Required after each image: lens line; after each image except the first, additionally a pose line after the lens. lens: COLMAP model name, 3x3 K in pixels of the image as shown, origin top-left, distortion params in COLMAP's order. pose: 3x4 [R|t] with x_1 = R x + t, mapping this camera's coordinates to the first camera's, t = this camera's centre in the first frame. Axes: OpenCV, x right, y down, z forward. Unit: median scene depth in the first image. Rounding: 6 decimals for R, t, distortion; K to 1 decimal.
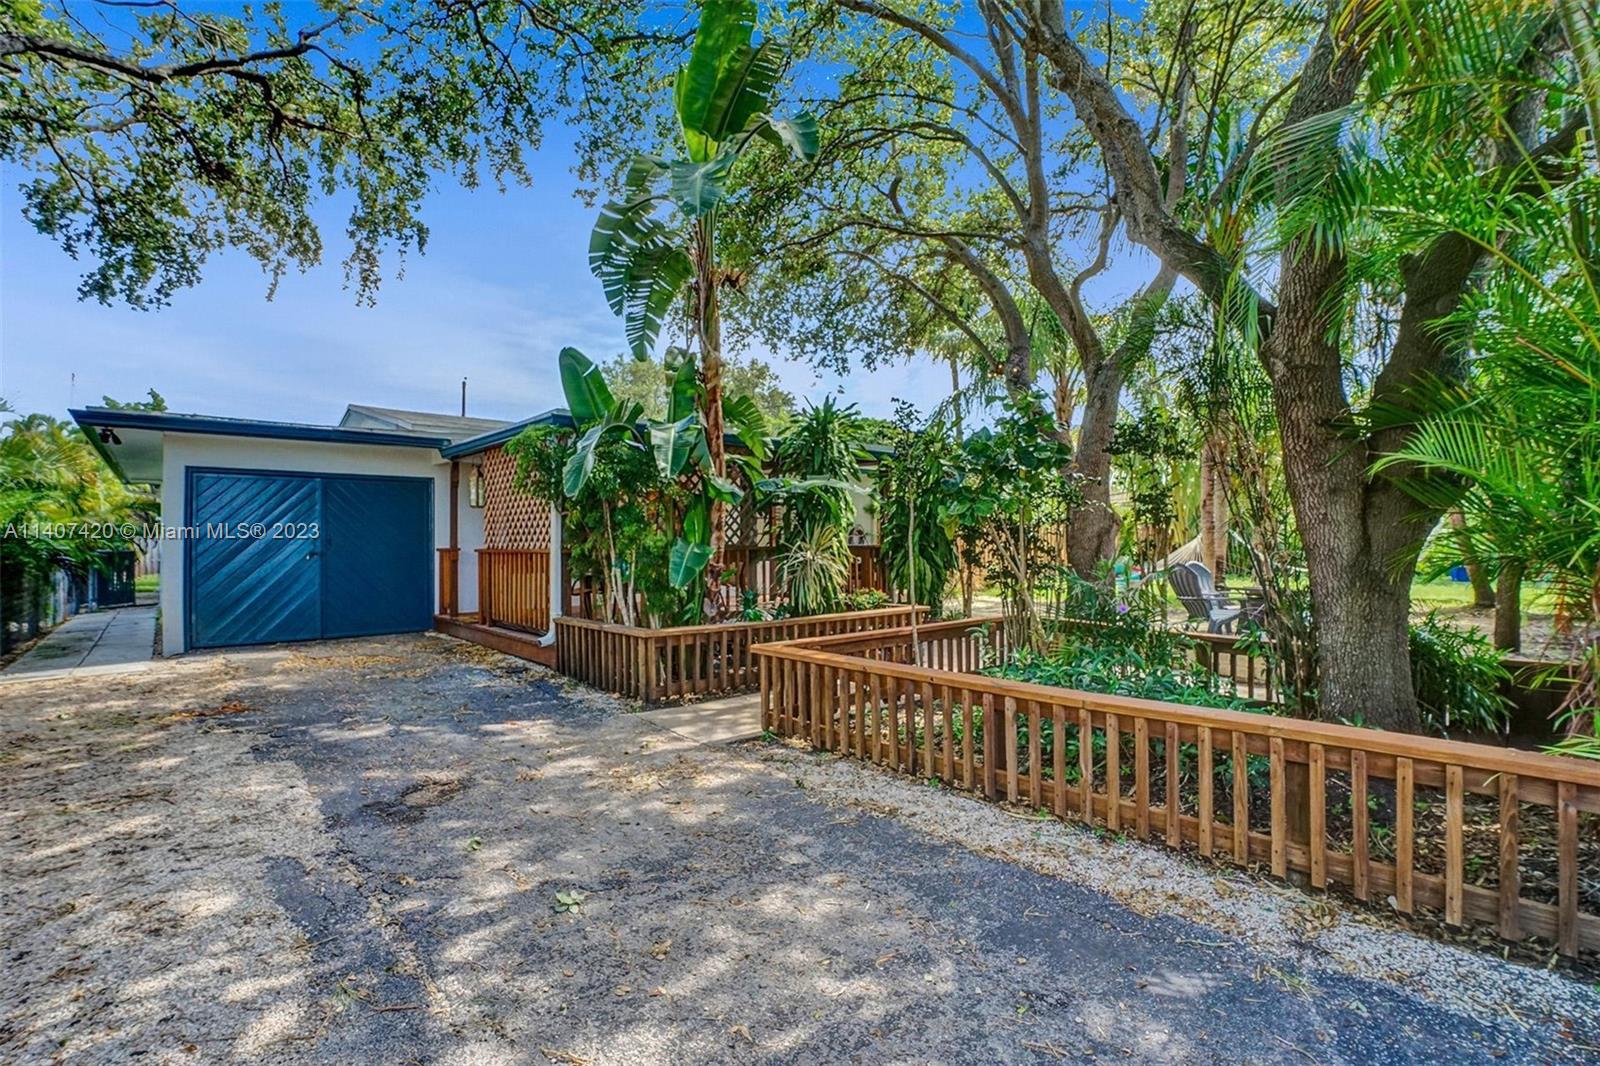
lens RADIAL K [[763.3, 0, 802.4], [0, 763.3, 526.3], [0, 0, 1]] dist [-0.075318, 0.030287]
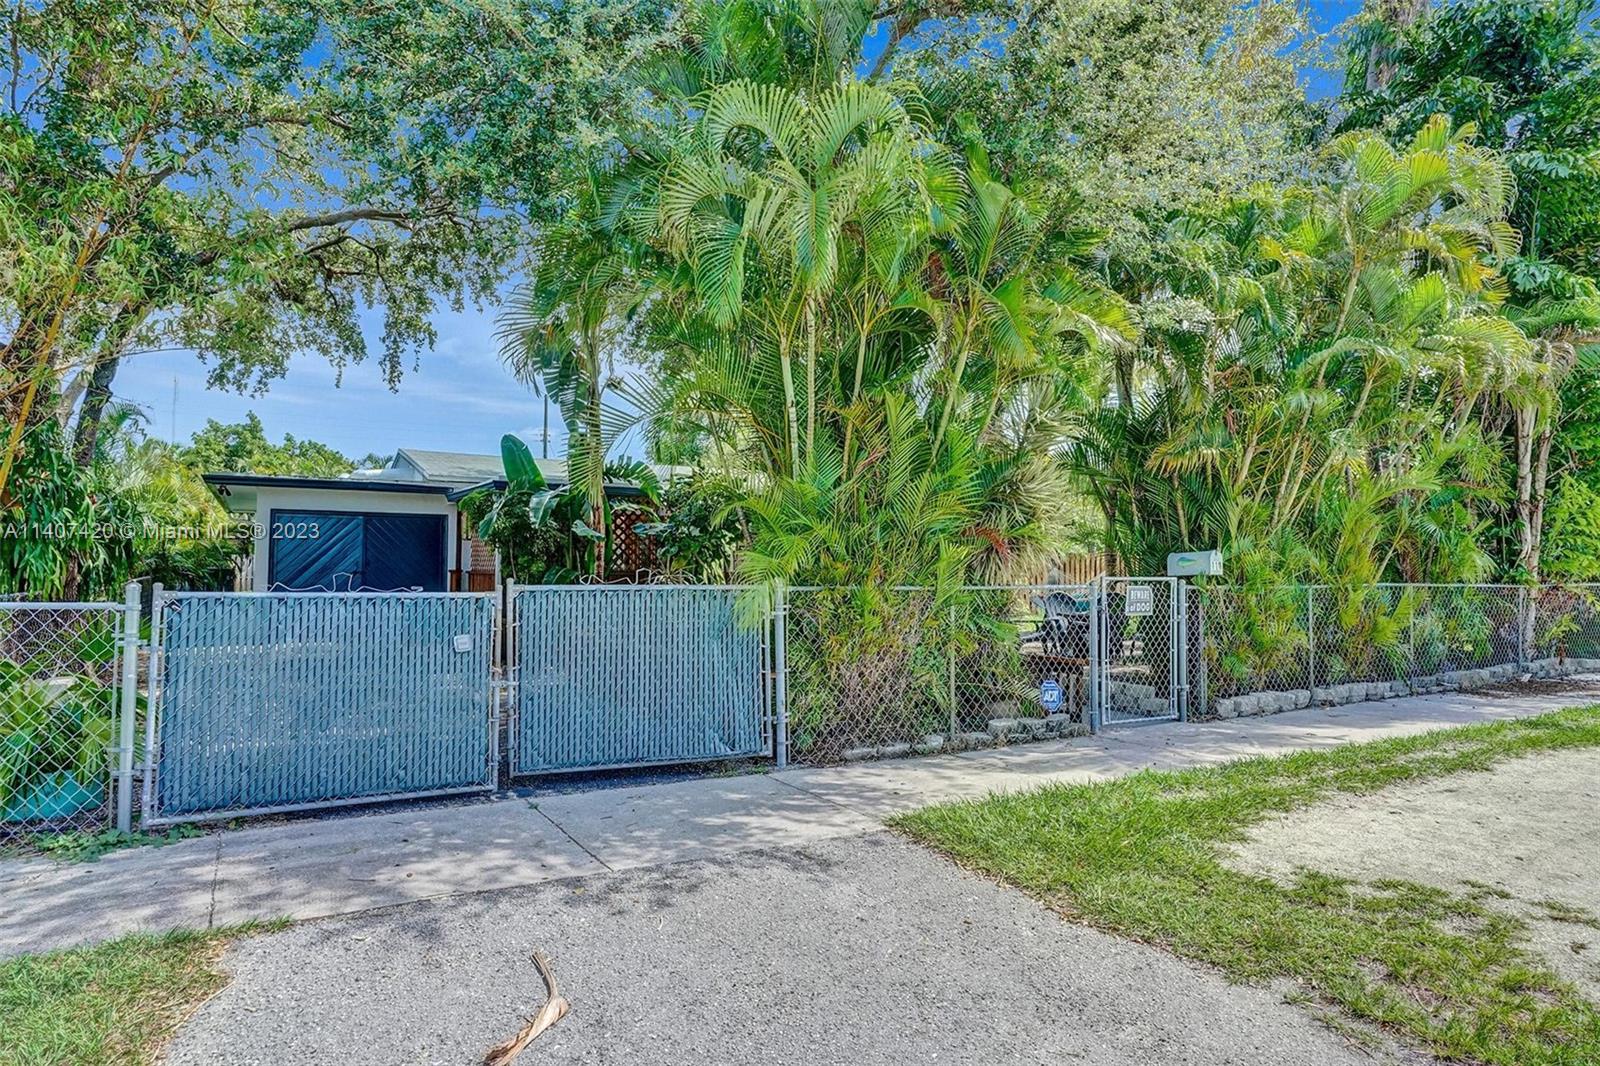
lens RADIAL K [[1023.6, 0, 798.3], [0, 1023.6, 510.1], [0, 0, 1]] dist [-0.002168, -0.000534]
pose [[0.973444, 0.001593, -0.228919, 0.556519], [-0.009635, 0.999375, -0.034020, -0.021955], [0.228722, 0.035322, 0.972851, -0.637044]]
